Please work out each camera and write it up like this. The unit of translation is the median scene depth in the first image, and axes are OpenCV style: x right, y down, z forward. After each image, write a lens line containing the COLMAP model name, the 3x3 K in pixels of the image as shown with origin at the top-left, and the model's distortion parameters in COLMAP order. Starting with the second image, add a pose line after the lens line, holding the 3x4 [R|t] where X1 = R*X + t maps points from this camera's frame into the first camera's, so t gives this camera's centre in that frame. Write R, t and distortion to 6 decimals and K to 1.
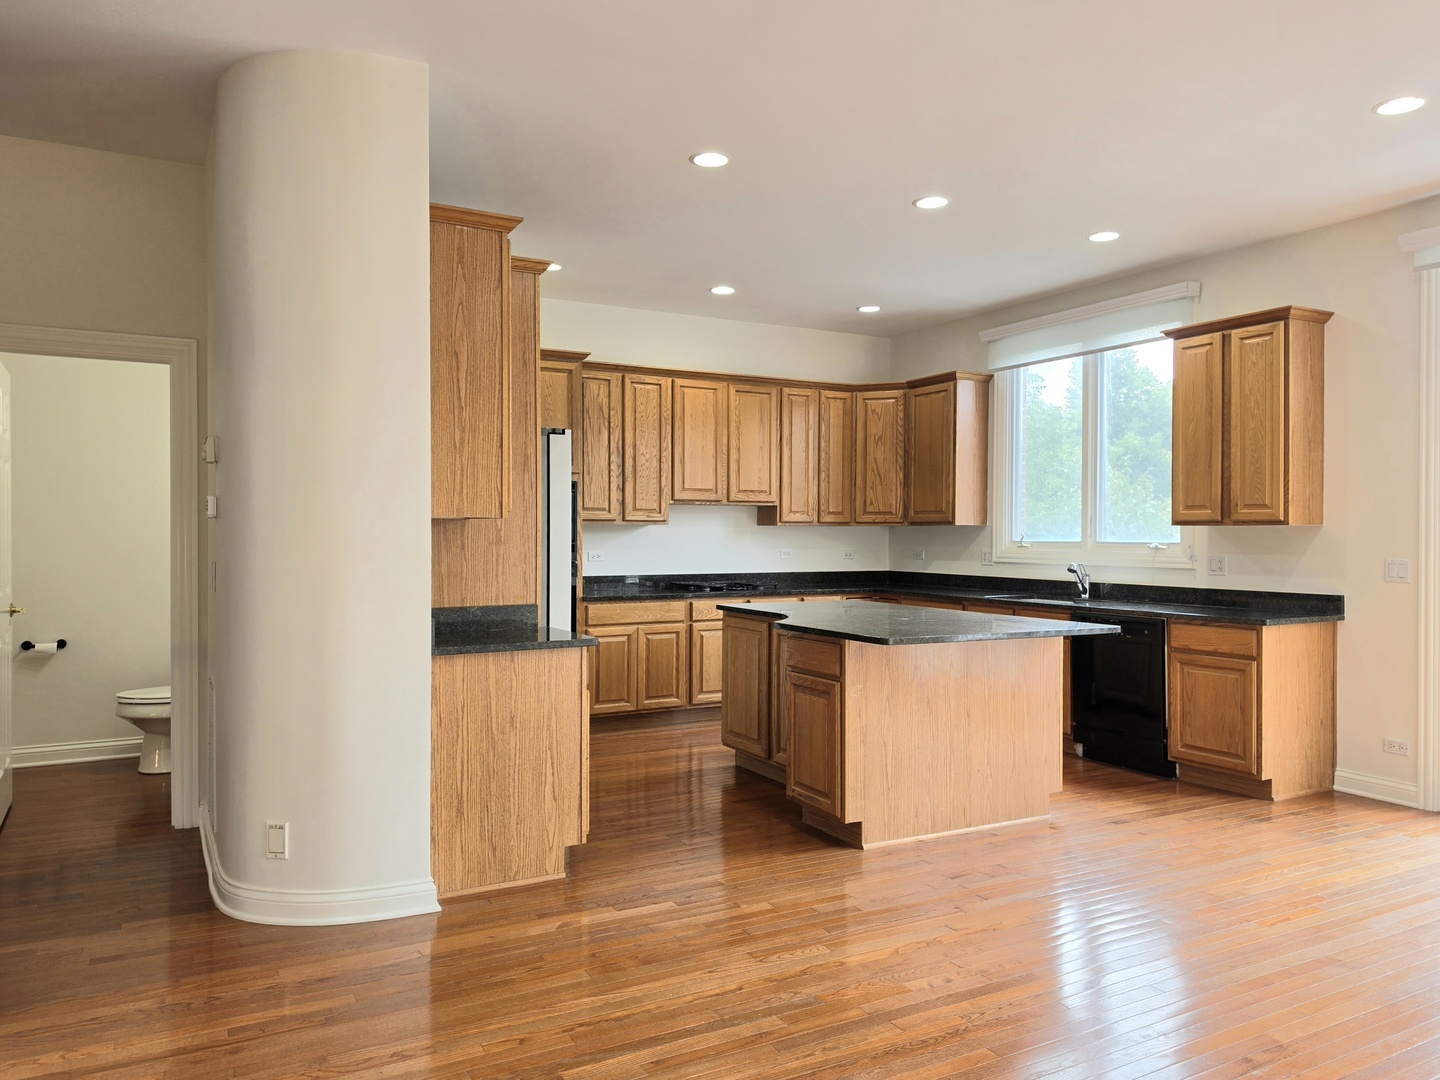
lens RADIAL K [[1014.3, 0, 714.5], [0, 1014.3, 543.1], [0, 0, 1]] dist [0.121370, -0.165035]
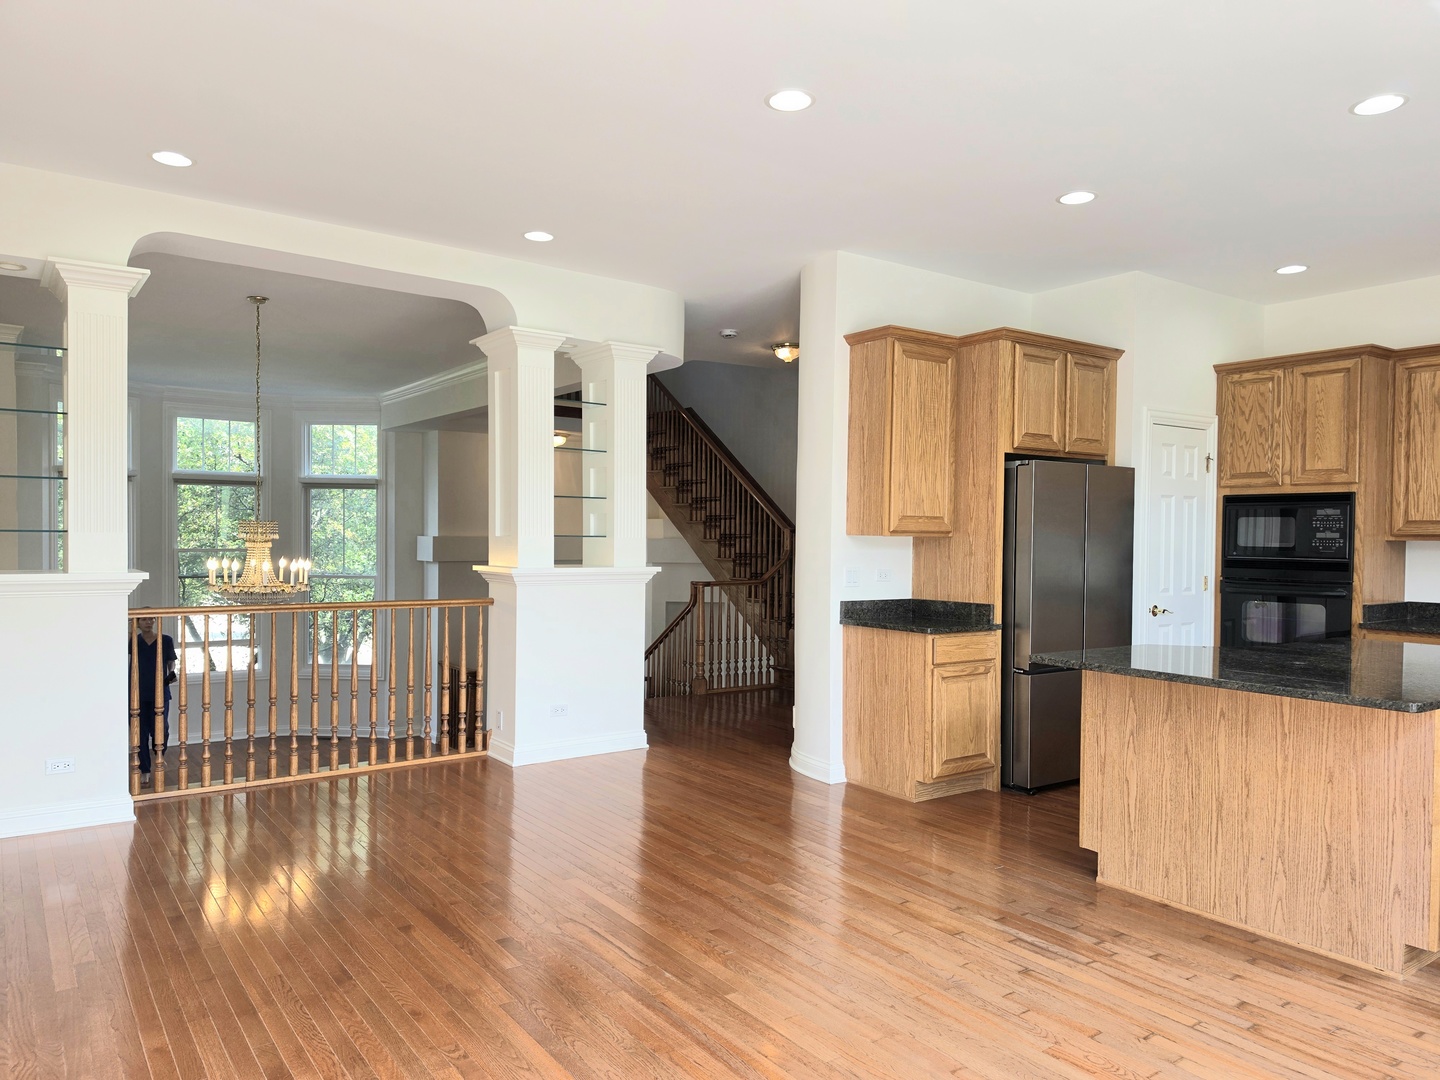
lens RADIAL K [[987.0, 0, 716.4], [0, 987.0, 546.6], [0, 0, 1]] dist [0.036246, -0.041776]
pose [[0.131136, 0.011164, -0.991302, 0.813356], [-0.019137, 0.999779, 0.008728, -0.012340], [0.991180, 0.017826, 0.131320, 0.415687]]
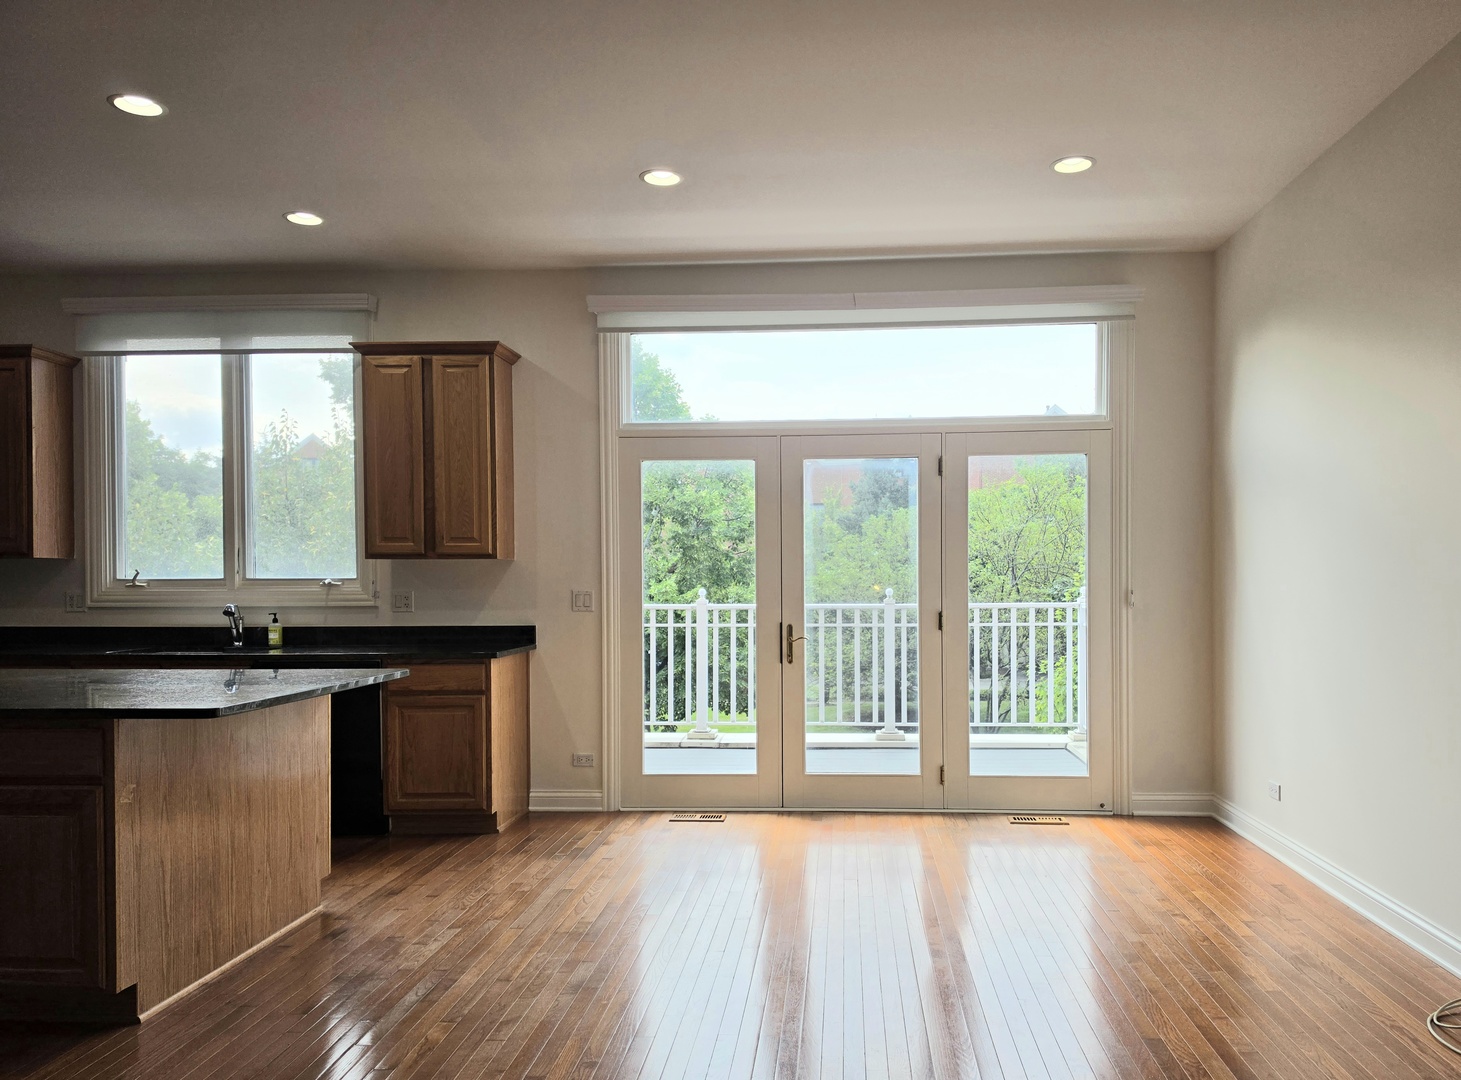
lens RADIAL K [[1063.3, 0, 800.9], [0, 1063.3, 591.5], [0, 0, 1]] dist [0.071551, -0.108644]
pose [[0.513412, -0.014798, 0.858014, -0.189815], [0.013591, 0.999866, 0.009112, 0.009310], [-0.858034, 0.006983, 0.513545, 0.204511]]
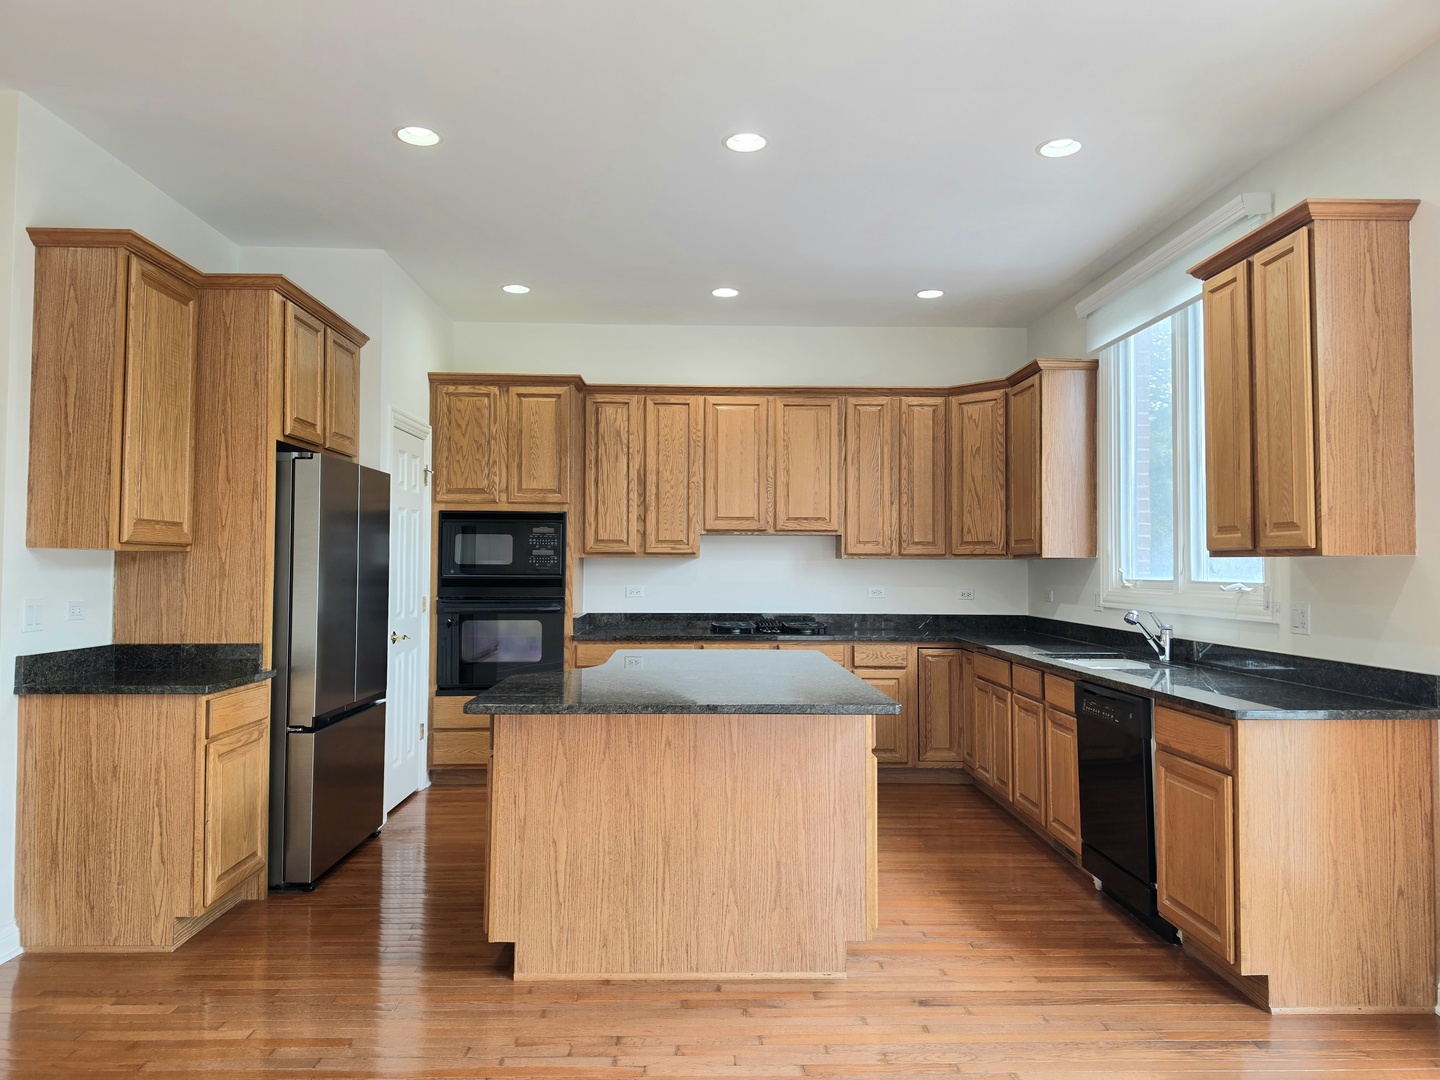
lens RADIAL K [[987.4, 0, 715.6], [0, 987.4, 532.0], [0, 0, 1]] dist [0.081143, -0.095104]
pose [[0.892606, -0.014166, -0.450614, 0.497066], [-0.006909, 0.998959, -0.045090, -0.002219], [0.450784, 0.043361, 0.891579, 0.308983]]
